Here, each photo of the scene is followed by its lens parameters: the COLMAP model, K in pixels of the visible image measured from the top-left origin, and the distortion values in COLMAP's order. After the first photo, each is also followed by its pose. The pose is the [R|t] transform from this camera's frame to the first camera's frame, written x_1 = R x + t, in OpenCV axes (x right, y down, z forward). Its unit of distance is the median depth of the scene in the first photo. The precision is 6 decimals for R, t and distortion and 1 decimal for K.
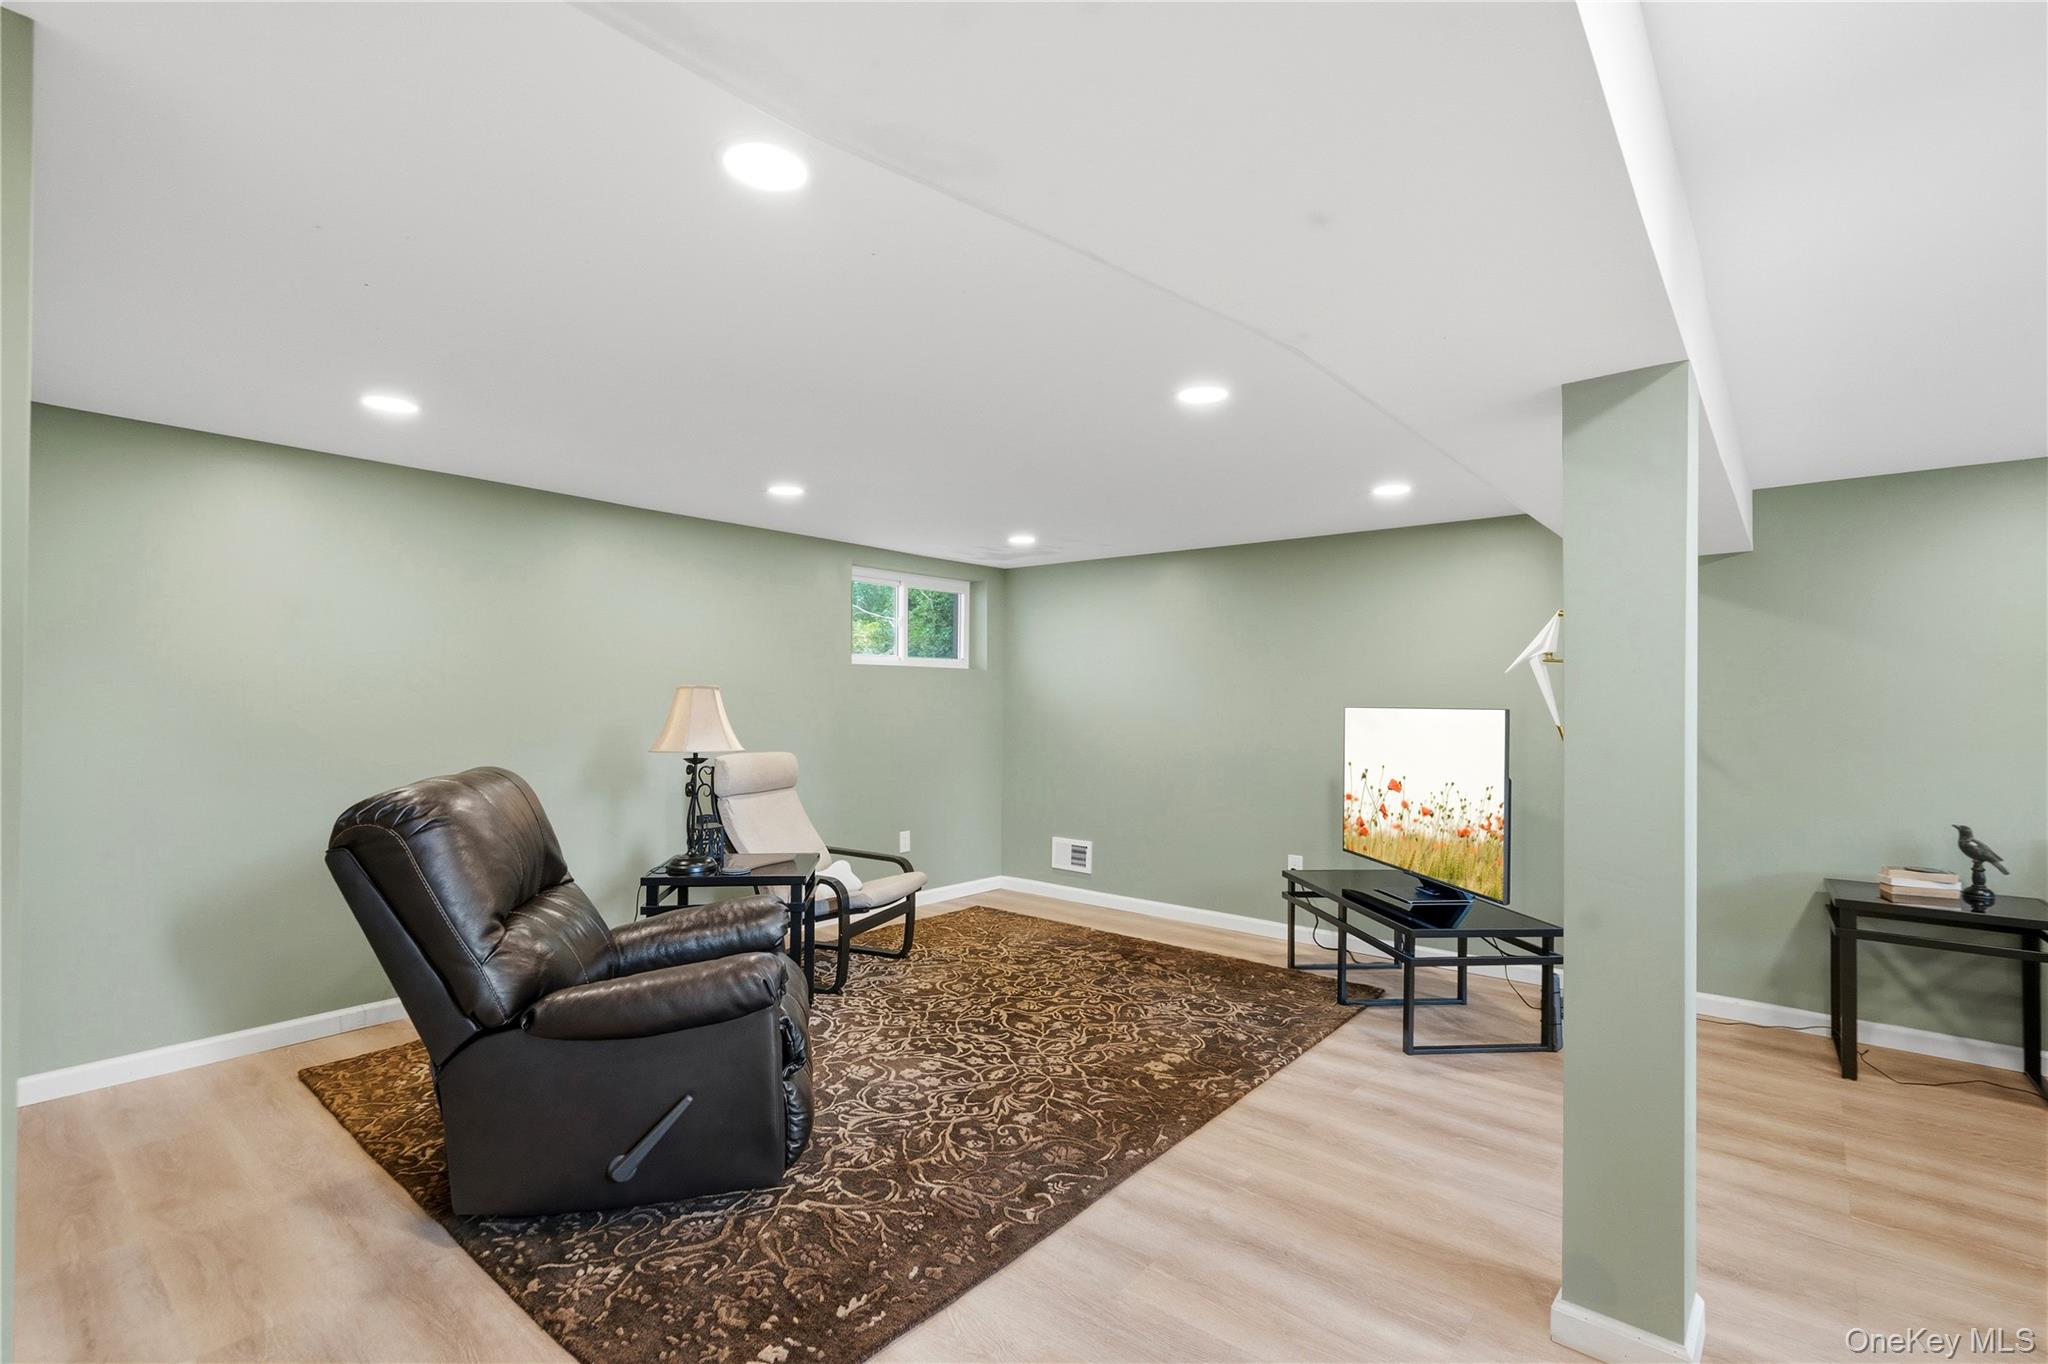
lens RADIAL K [[933.1, 0, 1016.2], [0, 933.1, 675.8], [0, 0, 1]] dist [-0.000169, 0.001753]
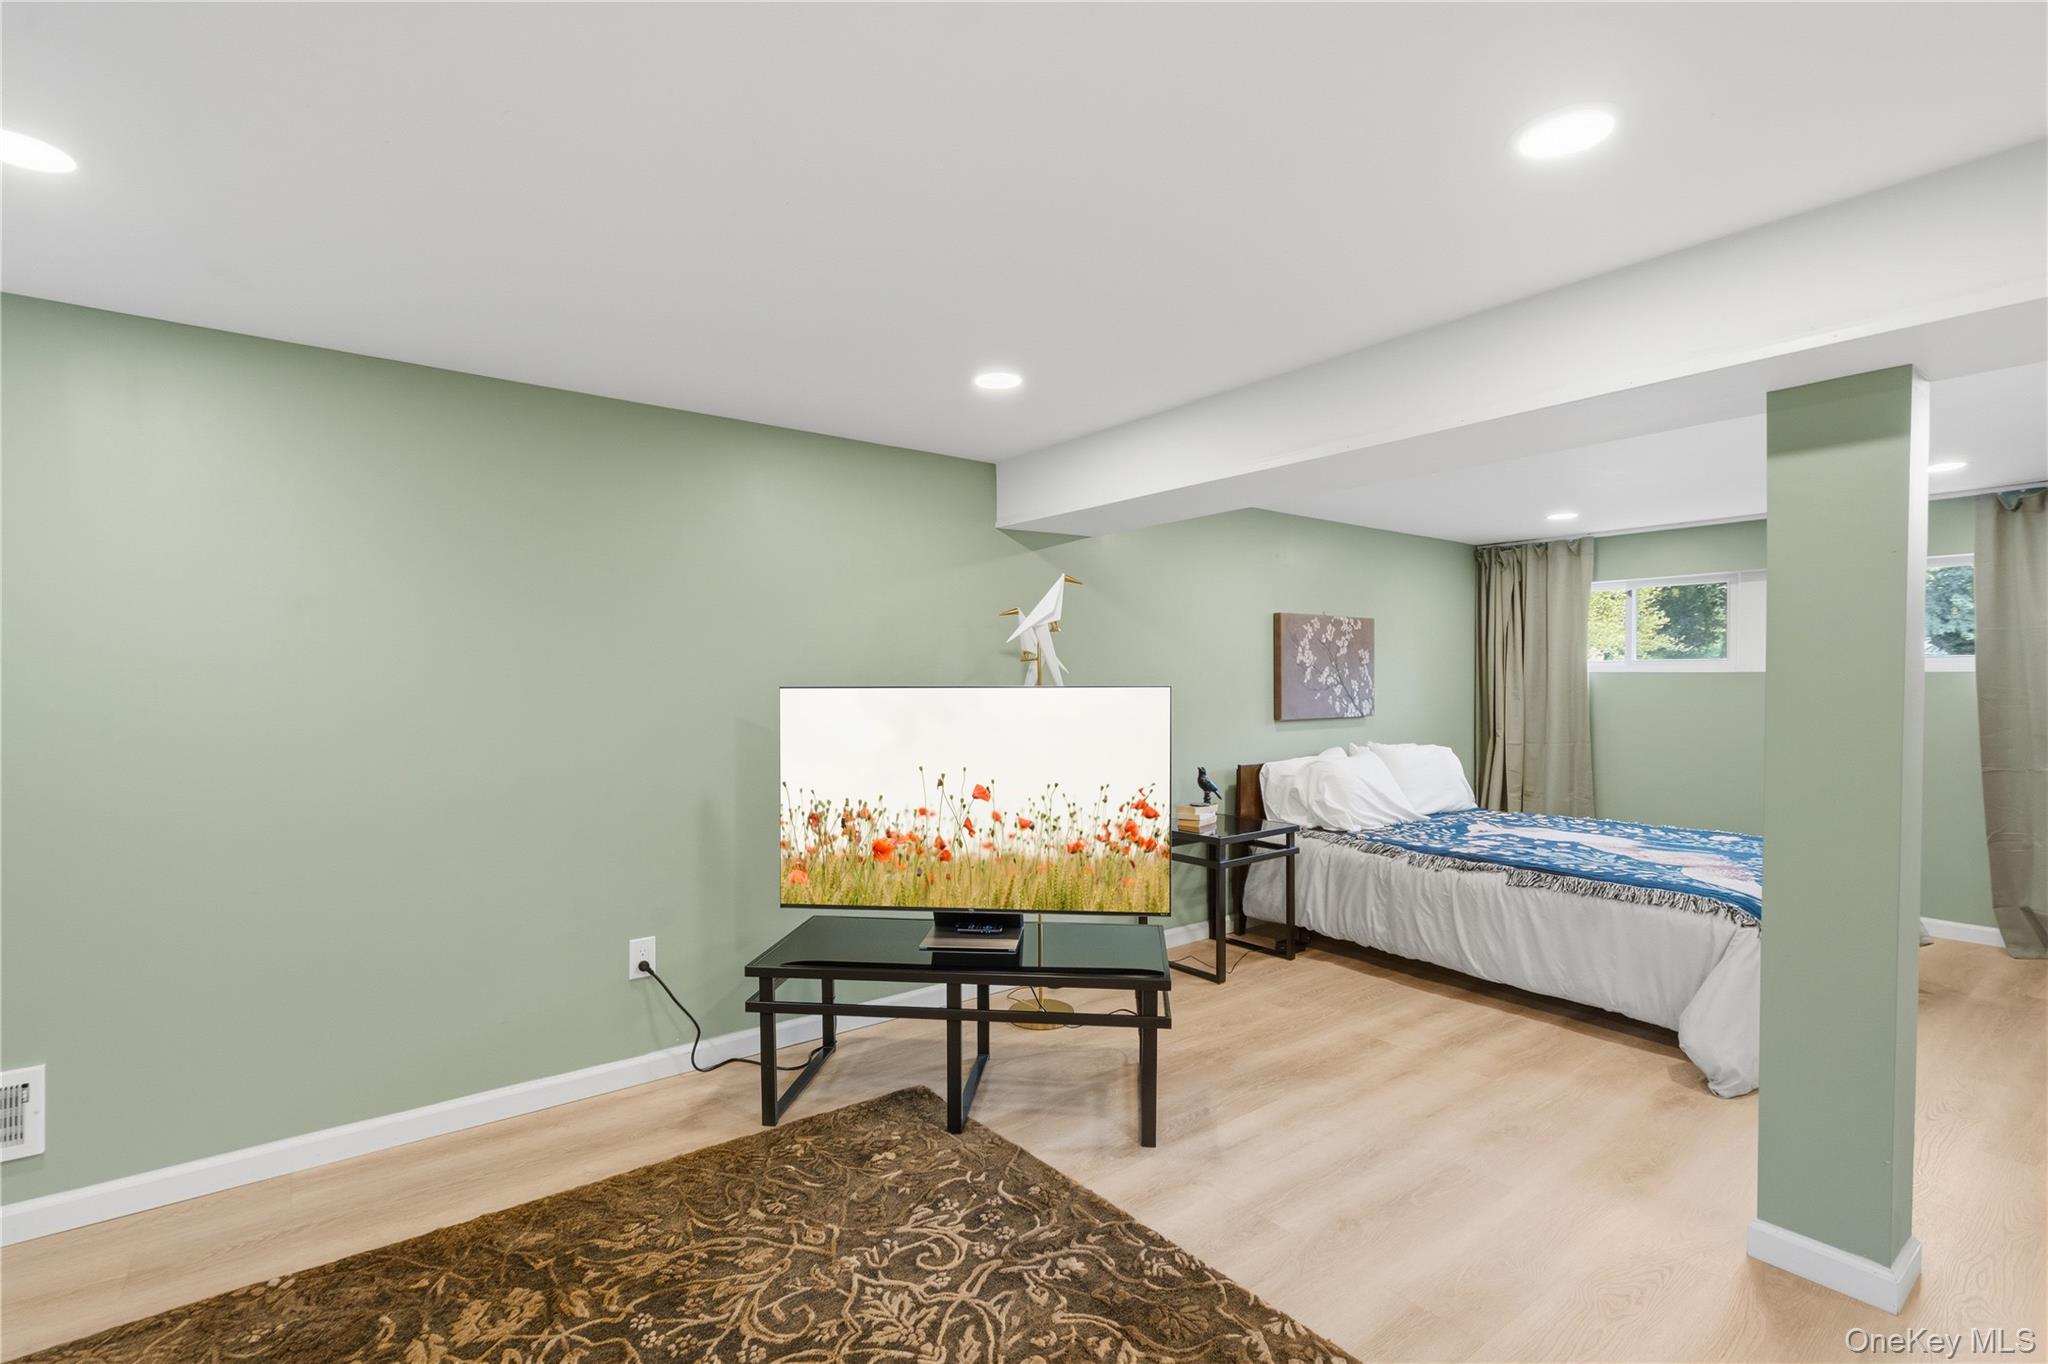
lens RADIAL K [[933.1, 0, 1016.2], [0, 933.1, 675.8], [0, 0, 1]] dist [-0.000169, 0.001753]
pose [[0.221195, -0.009685, 0.975182, -0.283520], [-0.023388, 0.999610, 0.015233, 0.012937], [-0.974949, -0.026177, 0.220882, 0.795451]]
